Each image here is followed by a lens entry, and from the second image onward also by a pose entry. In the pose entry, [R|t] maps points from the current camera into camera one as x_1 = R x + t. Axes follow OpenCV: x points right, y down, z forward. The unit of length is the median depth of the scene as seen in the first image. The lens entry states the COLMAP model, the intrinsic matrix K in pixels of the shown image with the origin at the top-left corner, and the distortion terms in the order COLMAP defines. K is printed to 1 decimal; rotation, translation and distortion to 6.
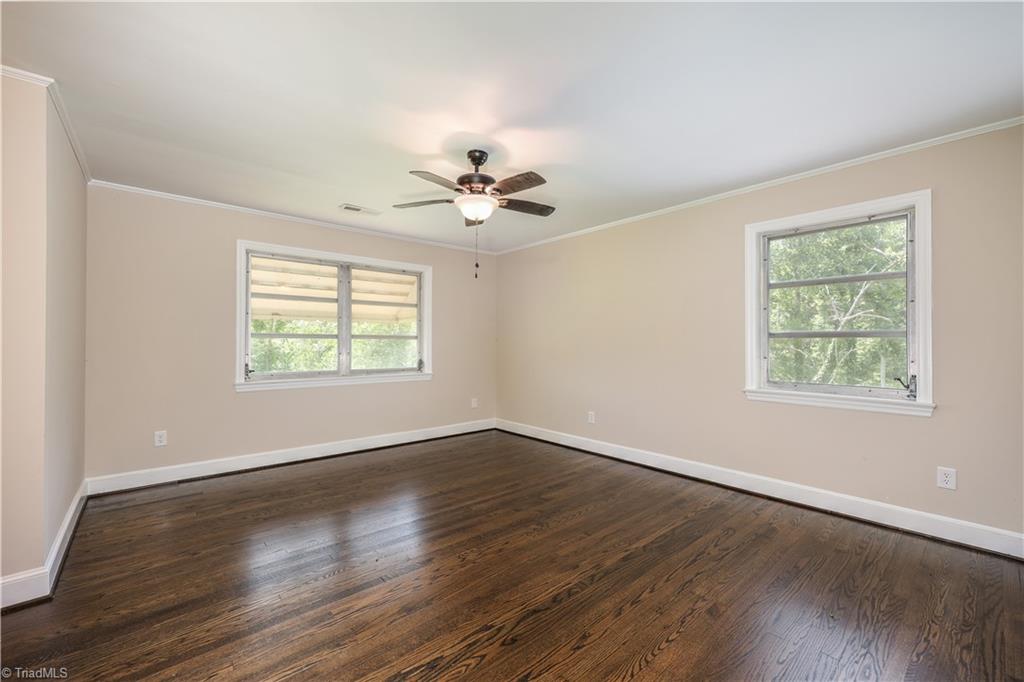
lens RADIAL K [[419.0, 0, 516.4], [0, 419.0, 340.8], [0, 0, 1]] dist [-0.006336, 0.000324]
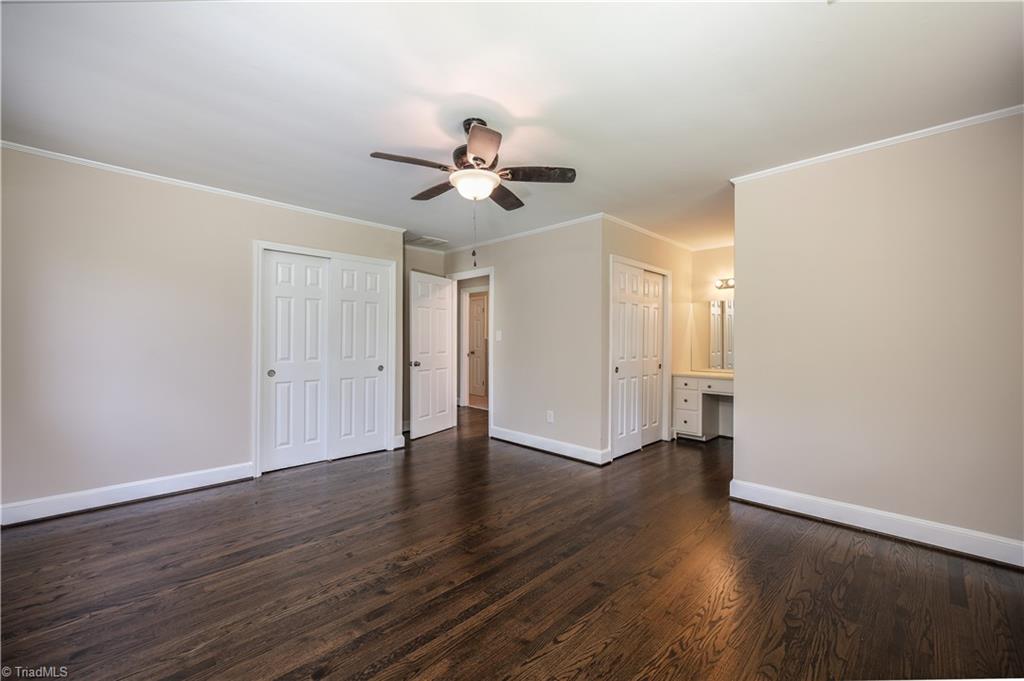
lens RADIAL K [[419.0, 0, 510.9], [0, 419.0, 343.6], [0, 0, 1]] dist [-0.006336, 0.000324]
pose [[-0.998490, -0.003803, -0.054807, -0.118570], [-0.003976, 0.999987, 0.003048, 0.002794], [0.054795, 0.003262, -0.998492, 1.803452]]
